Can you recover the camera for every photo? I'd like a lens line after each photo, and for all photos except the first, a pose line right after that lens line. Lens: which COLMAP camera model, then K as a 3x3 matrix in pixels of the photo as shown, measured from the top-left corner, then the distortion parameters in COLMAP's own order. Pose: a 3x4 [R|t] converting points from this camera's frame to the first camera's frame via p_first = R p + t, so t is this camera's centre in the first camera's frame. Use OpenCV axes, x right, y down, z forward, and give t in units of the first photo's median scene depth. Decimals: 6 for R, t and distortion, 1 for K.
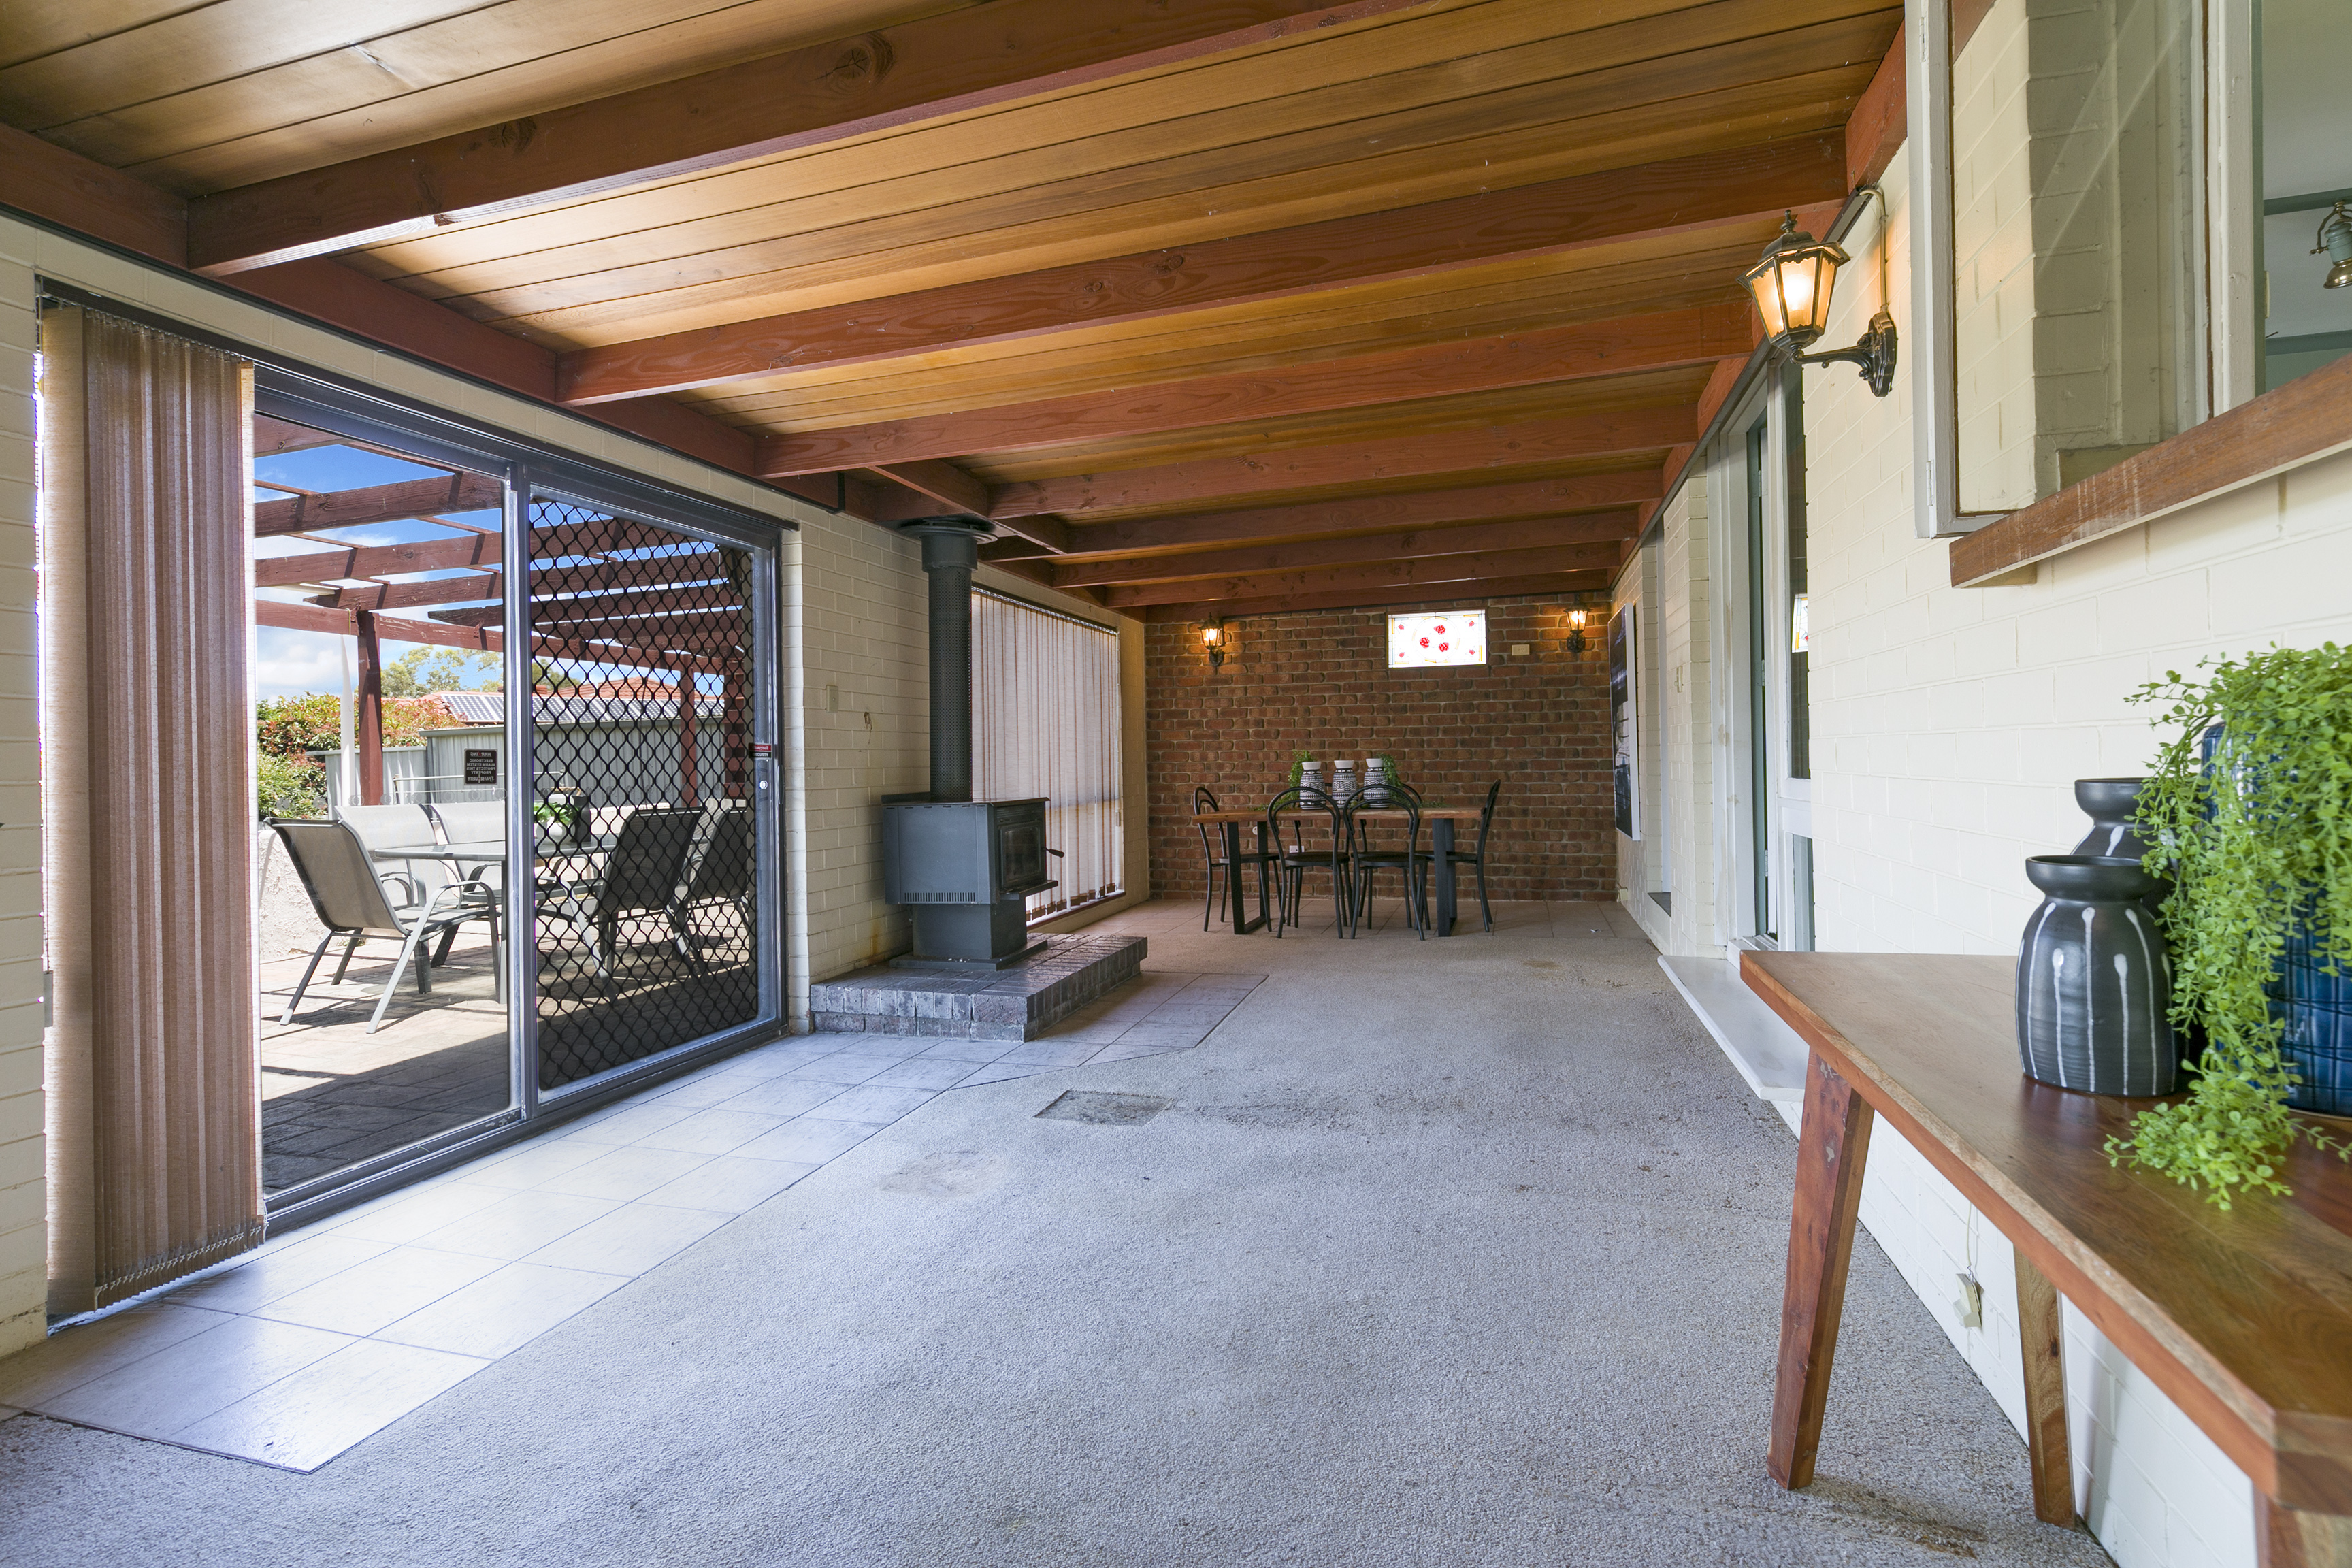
lens RADIAL K [[1107.7, 0, 1174.1], [0, 1107.7, 752.2], [0, 0, 1]] dist [0.000207, 0.000066]
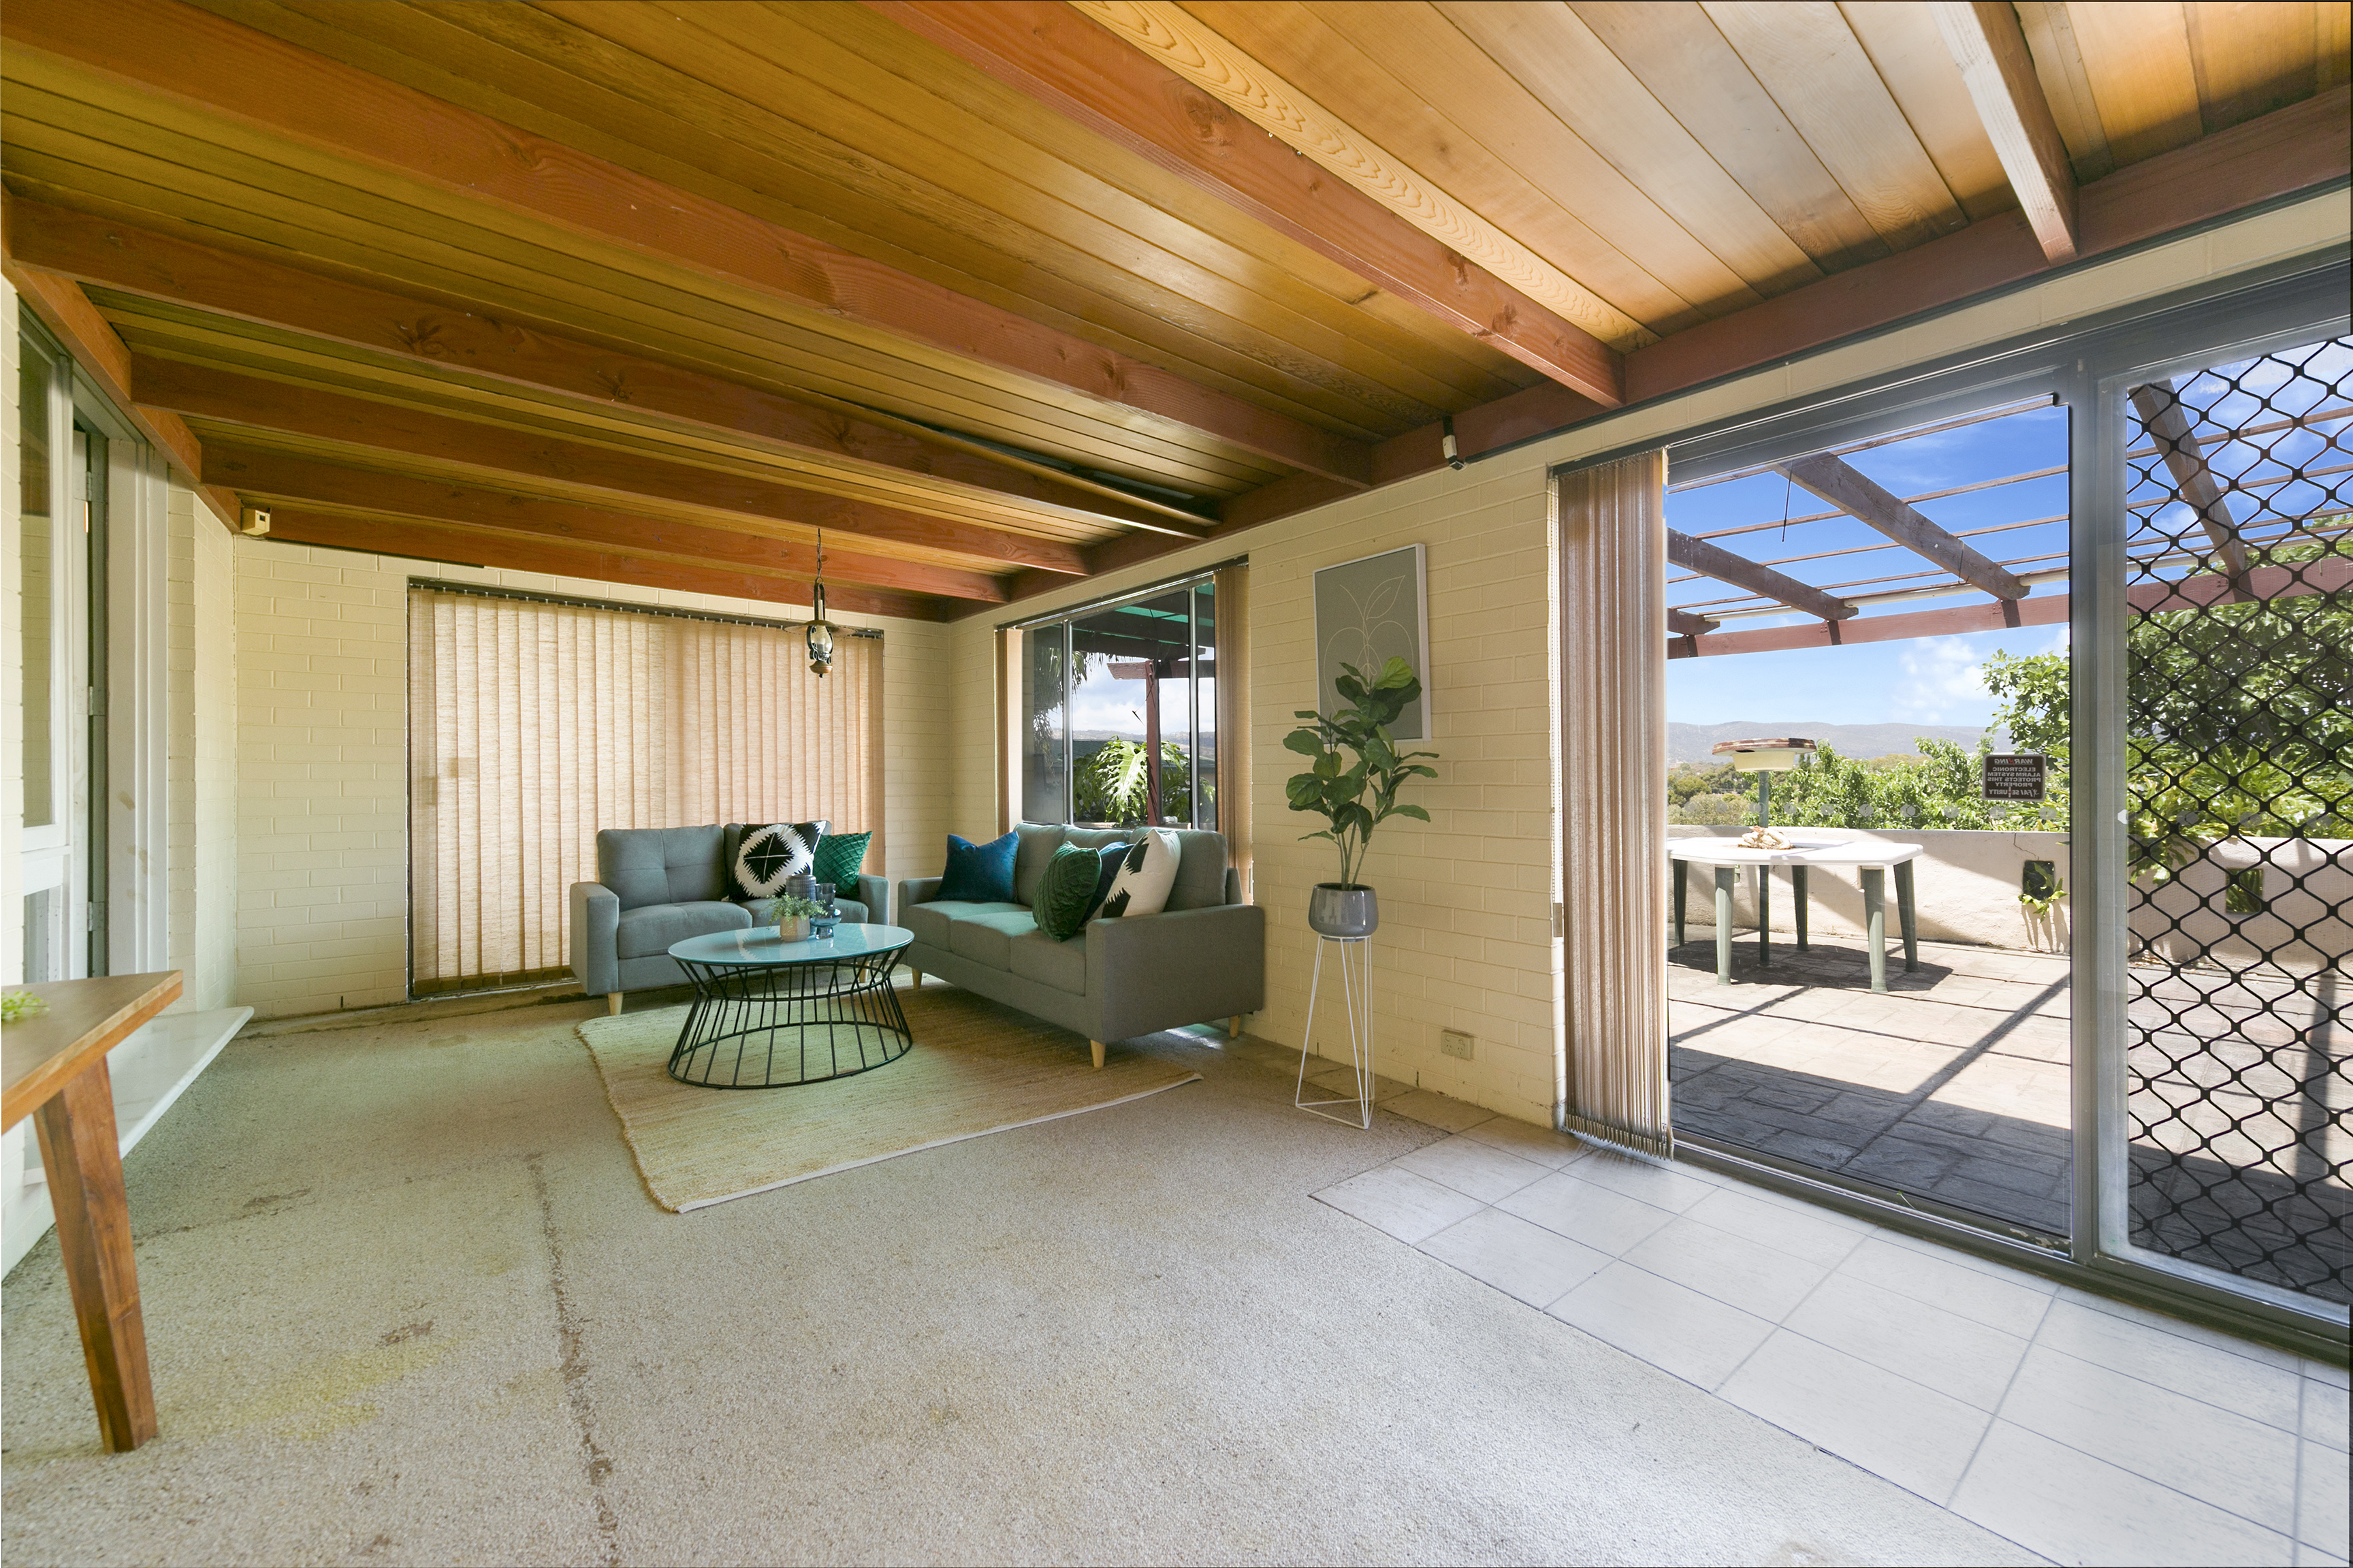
lens RADIAL K [[904.5, 0, 1176.5], [0, 904.5, 784.0], [0, 0, 1]] dist [0.000178, 0.000039]
pose [[-0.563738, 0.026305, -0.825534, 0.312667], [0.016130, 0.999653, 0.020839, -0.007317], [0.825796, -0.001568, -0.563967, 1.104930]]
